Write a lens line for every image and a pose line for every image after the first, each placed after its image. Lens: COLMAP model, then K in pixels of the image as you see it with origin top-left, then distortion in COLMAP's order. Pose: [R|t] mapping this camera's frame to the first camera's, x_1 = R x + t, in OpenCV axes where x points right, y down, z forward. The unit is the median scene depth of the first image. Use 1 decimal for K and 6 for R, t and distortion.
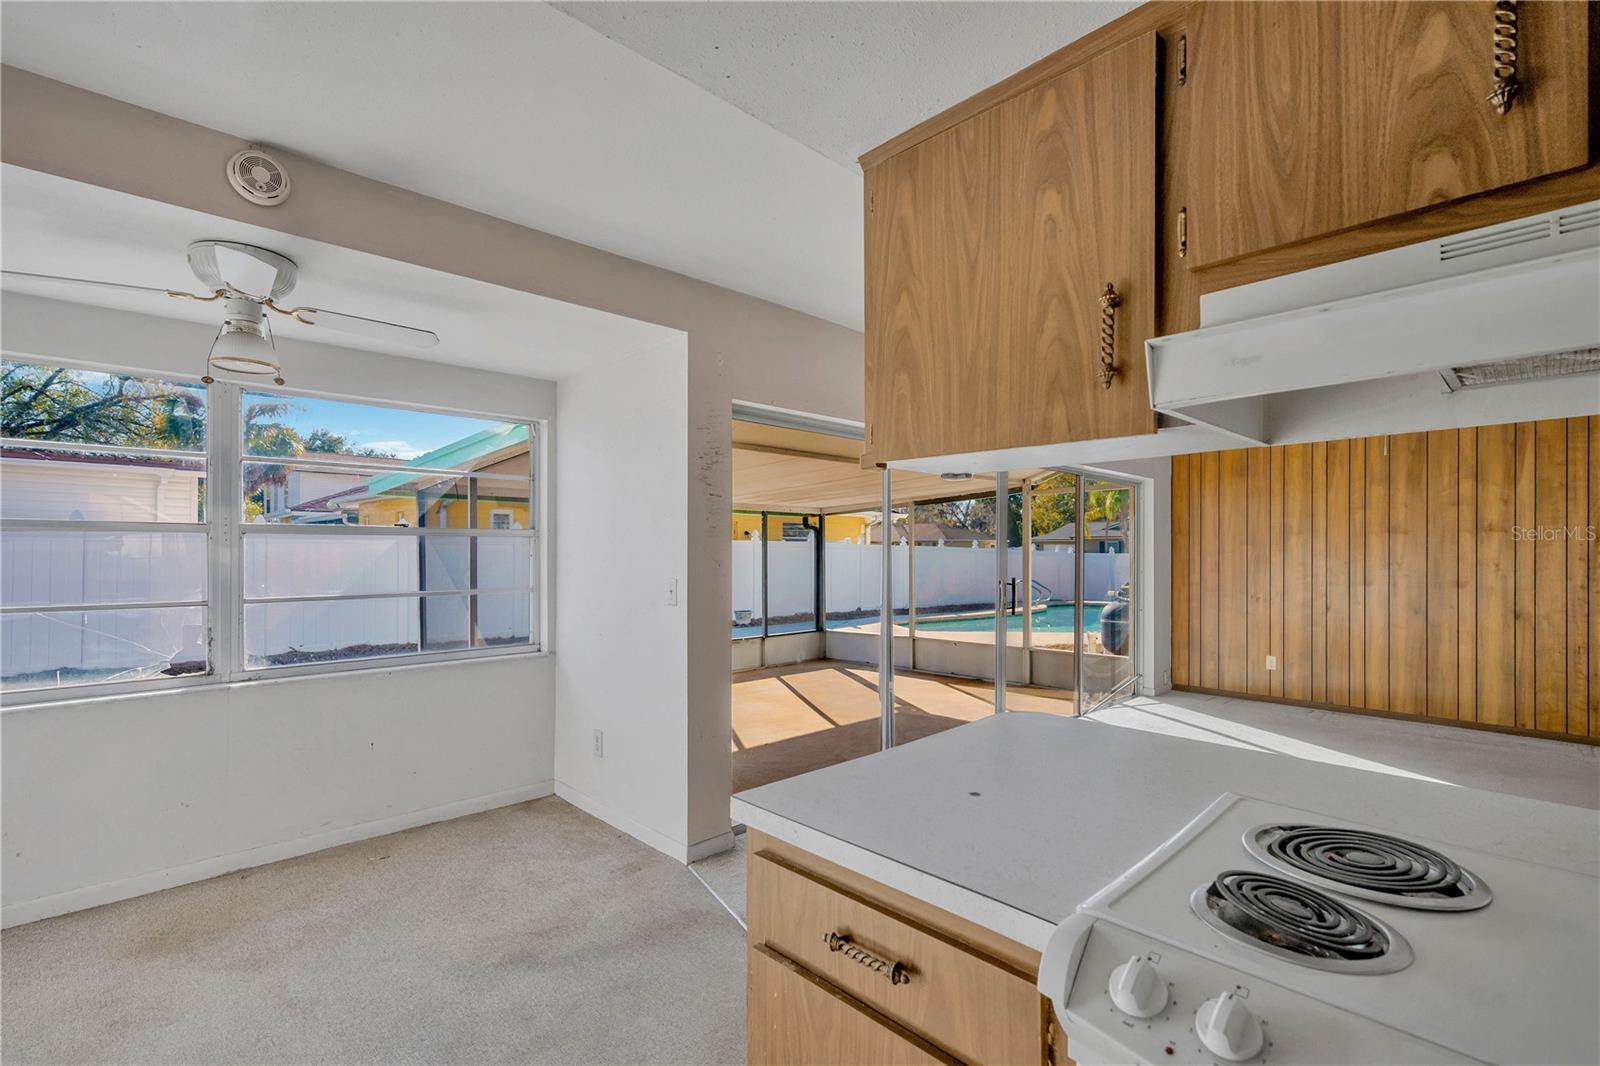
lens RADIAL K [[716.1, 0, 808.7], [0, 716.1, 548.0], [0, 0, 1]] dist [-0.001189, 0.000494]
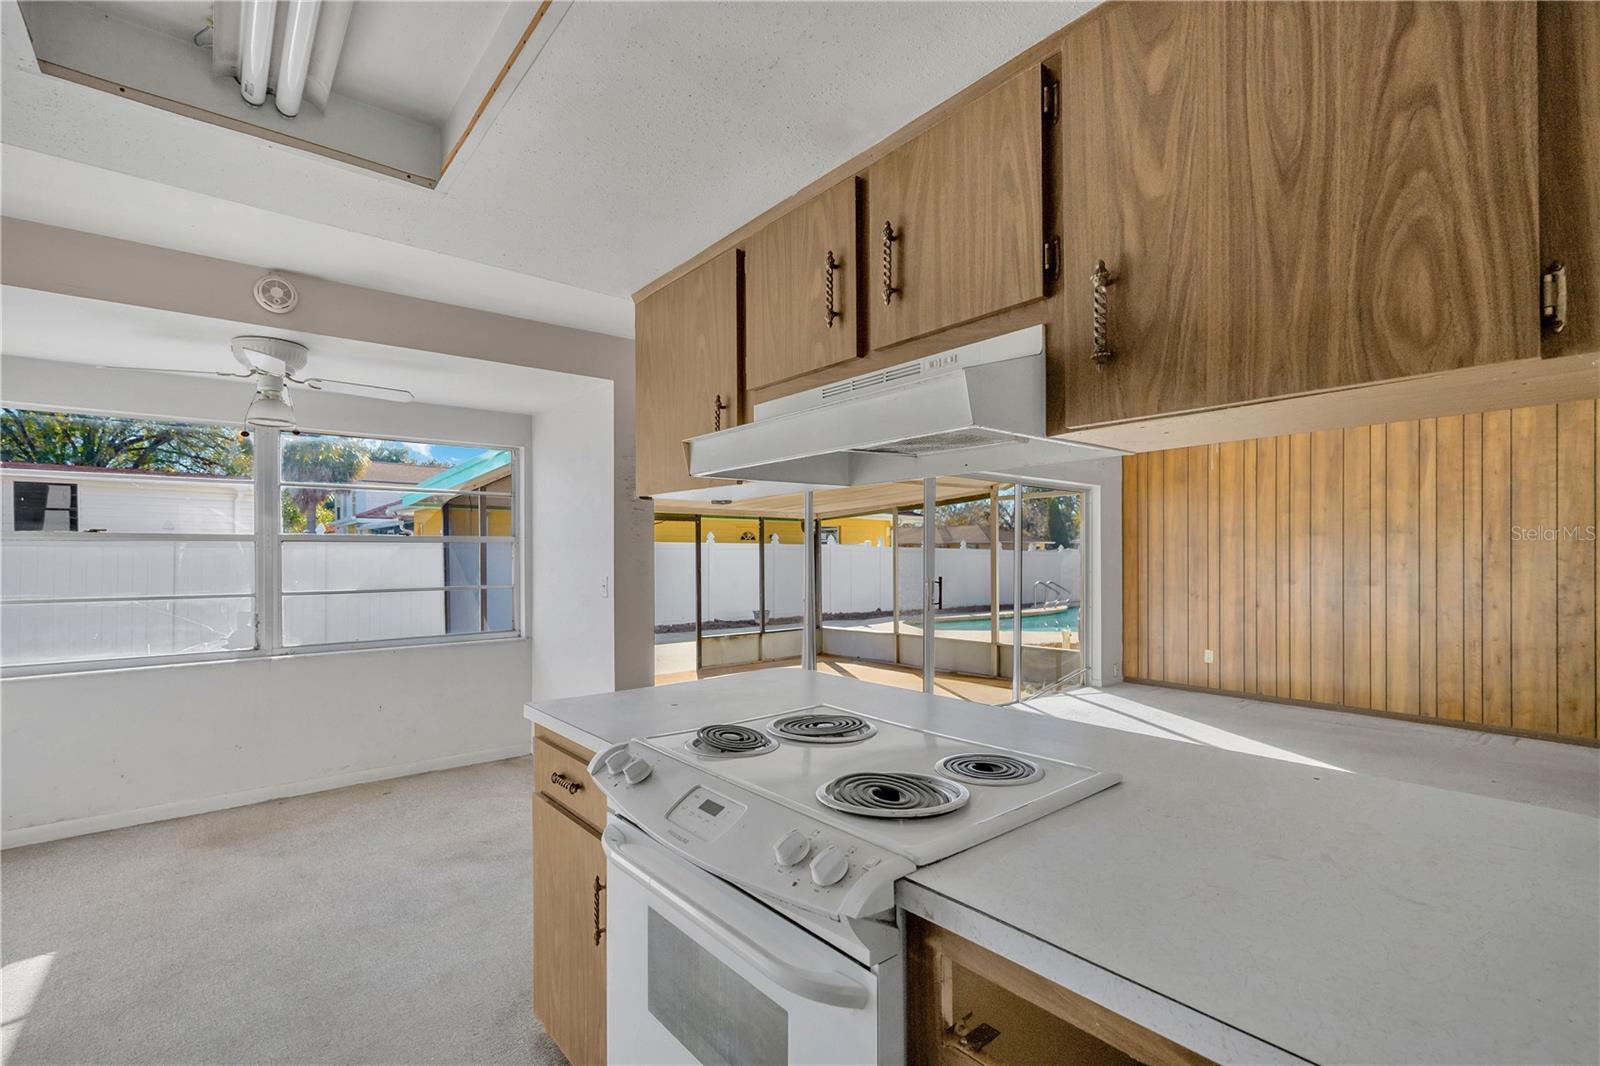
lens RADIAL K [[716.1, 0, 806.9], [0, 716.1, 551.5], [0, 0, 1]] dist [-0.001189, 0.000494]
pose [[0.997429, -0.003980, -0.071546, 0.142086], [0.004062, 0.999991, 0.001005, -0.000176], [0.071541, -0.001293, 0.997437, -0.127757]]
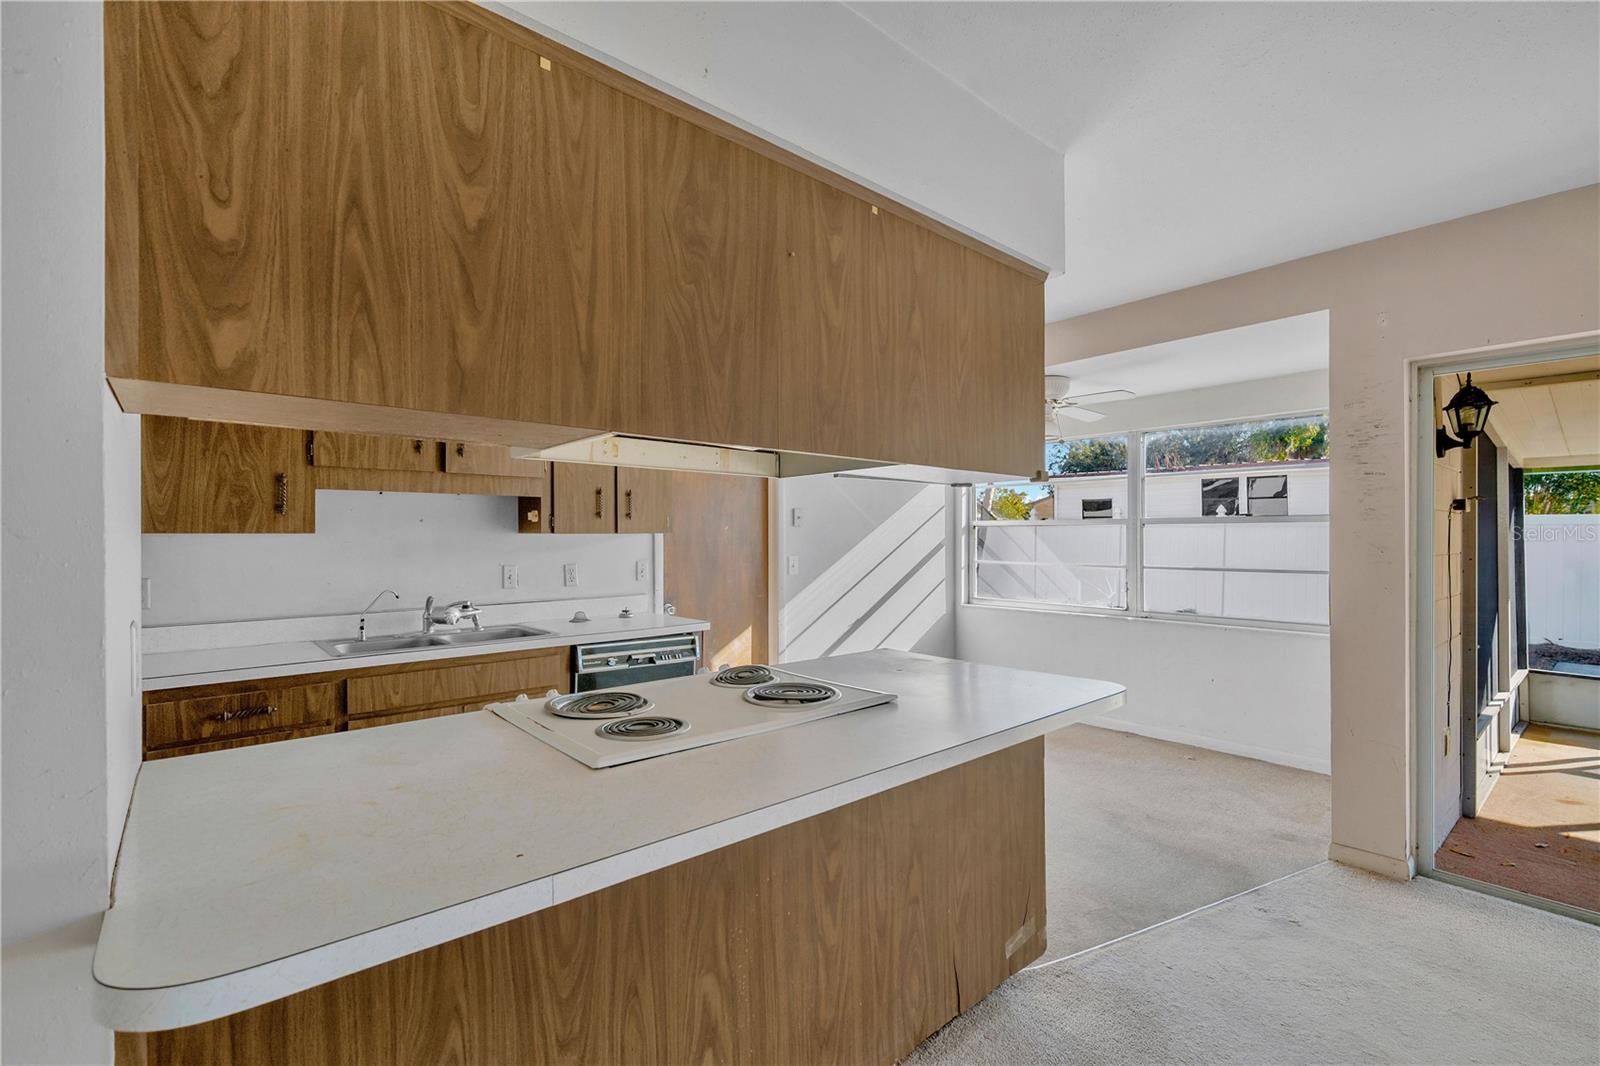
lens RADIAL K [[716.1, 0, 806.5], [0, 716.1, 532.8], [0, 0, 1]] dist [-0.001189, 0.000494]
pose [[-0.051501, -0.003283, -0.998668, 0.455175], [0.005385, 0.999979, -0.003565, 0.000045], [0.998658, -0.005561, -0.051483, 0.187288]]
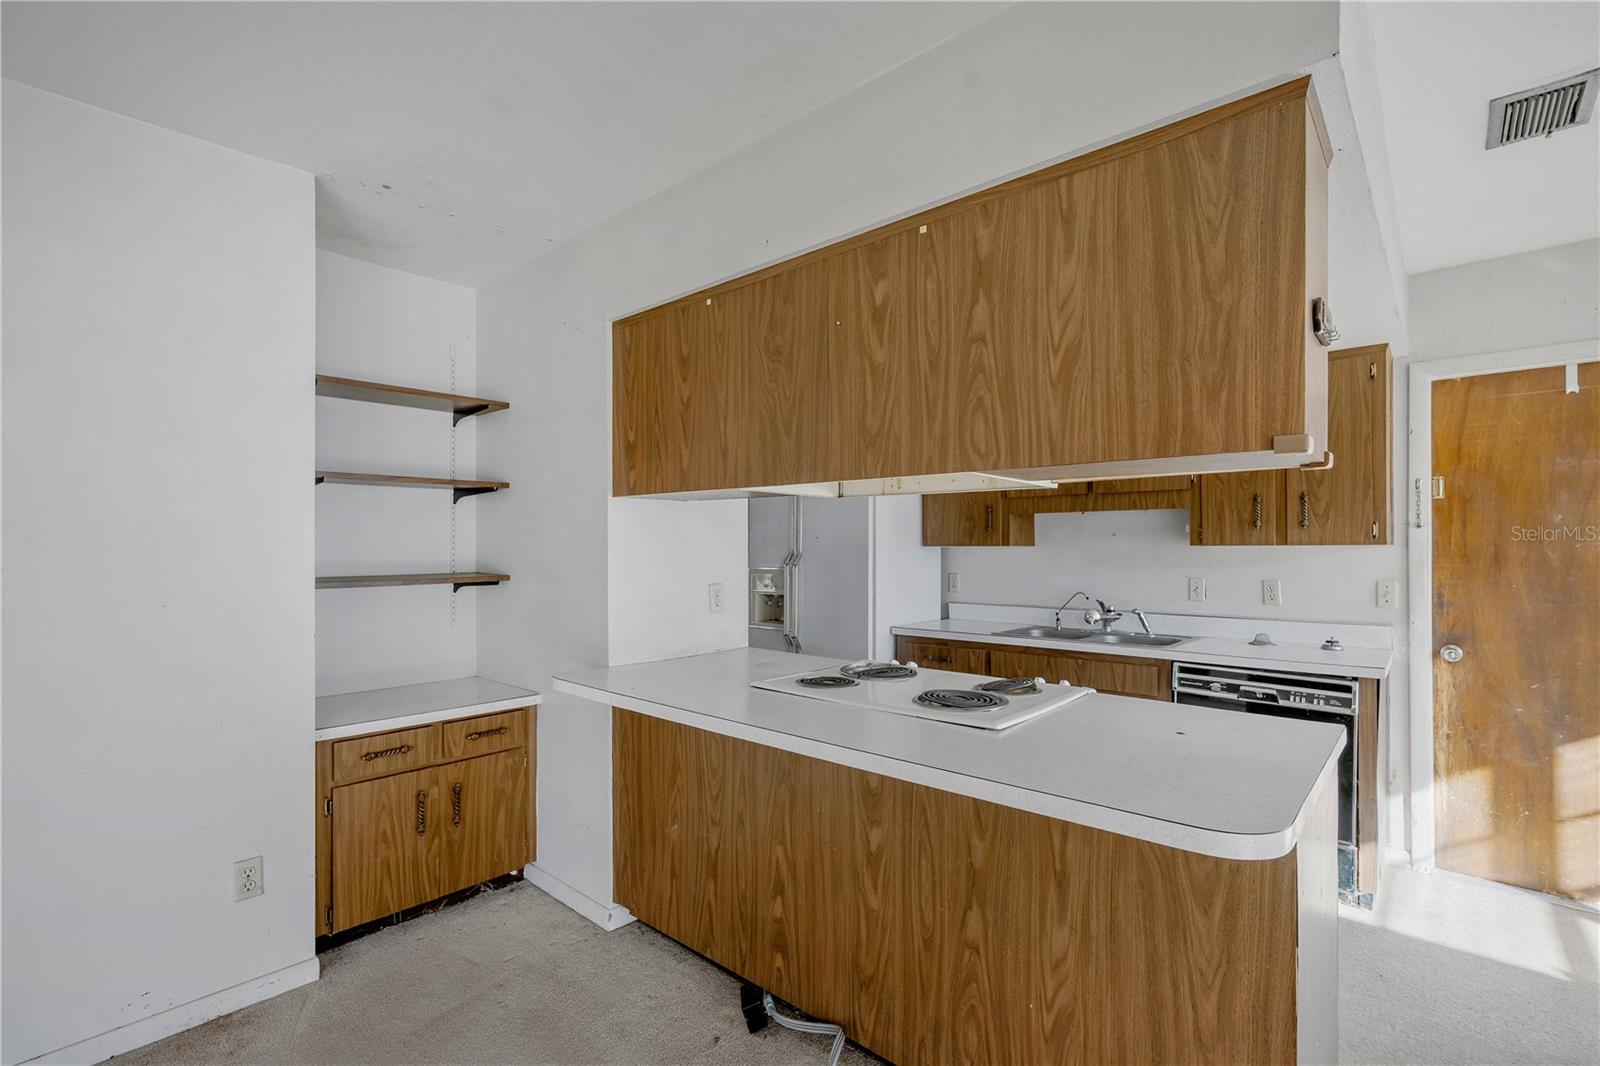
lens RADIAL K [[716.1, 0, 797.6], [0, 716.1, 545.0], [0, 0, 1]] dist [-0.001189, 0.000494]
pose [[-0.997901, 0.000787, -0.064752, 0.227464], [0.001306, 0.999967, -0.007976, 0.000819], [0.064743, -0.008044, -0.997870, 0.501636]]
